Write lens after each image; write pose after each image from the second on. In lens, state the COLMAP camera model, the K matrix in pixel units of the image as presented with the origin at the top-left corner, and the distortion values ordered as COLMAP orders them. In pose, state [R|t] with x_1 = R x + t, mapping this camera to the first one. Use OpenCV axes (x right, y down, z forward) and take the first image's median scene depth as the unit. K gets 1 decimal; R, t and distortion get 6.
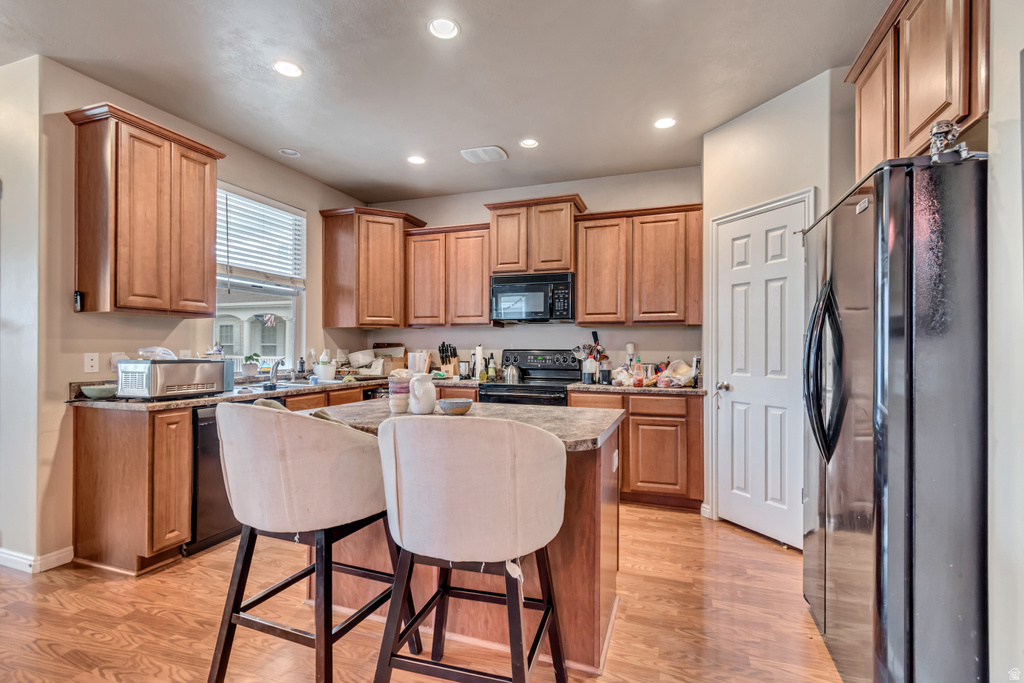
lens RADIAL K [[462.0, 0, 507.7], [0, 462.0, 347.5], [0, 0, 1]] dist [0.000608, 0.000249]
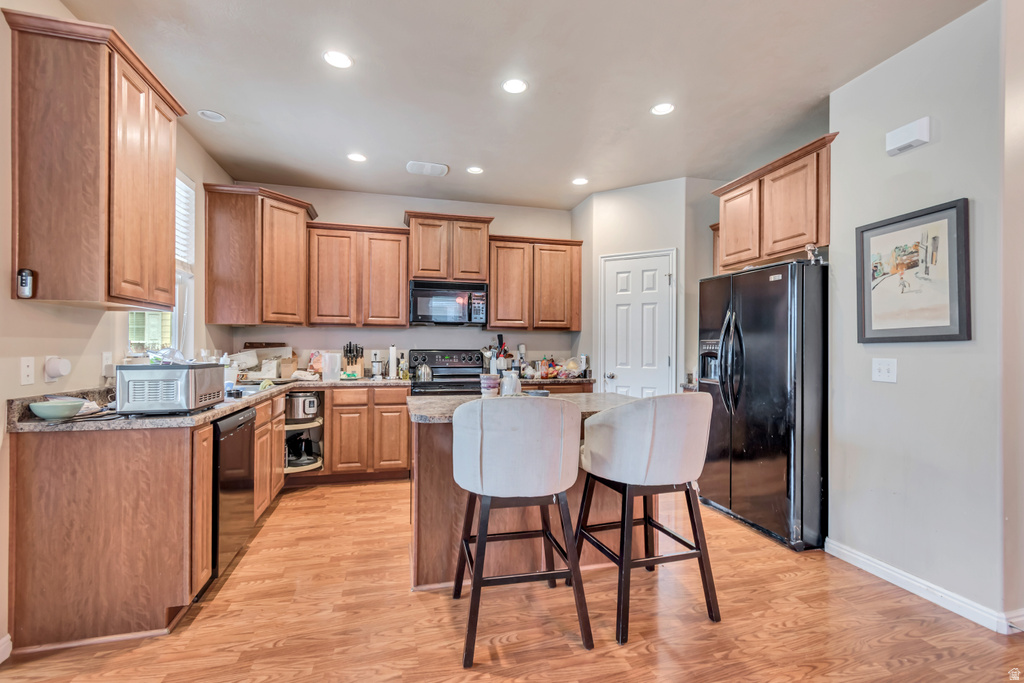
lens RADIAL K [[462.0, 0, 507.7], [0, 462.0, 347.5], [0, 0, 1]] dist [0.000608, 0.000249]
pose [[0.828645, 0.000694, 0.559774, -0.474861], [-0.002526, 0.999994, 0.002499, -0.004028], [-0.559768, -0.003485, 0.828642, 0.002124]]
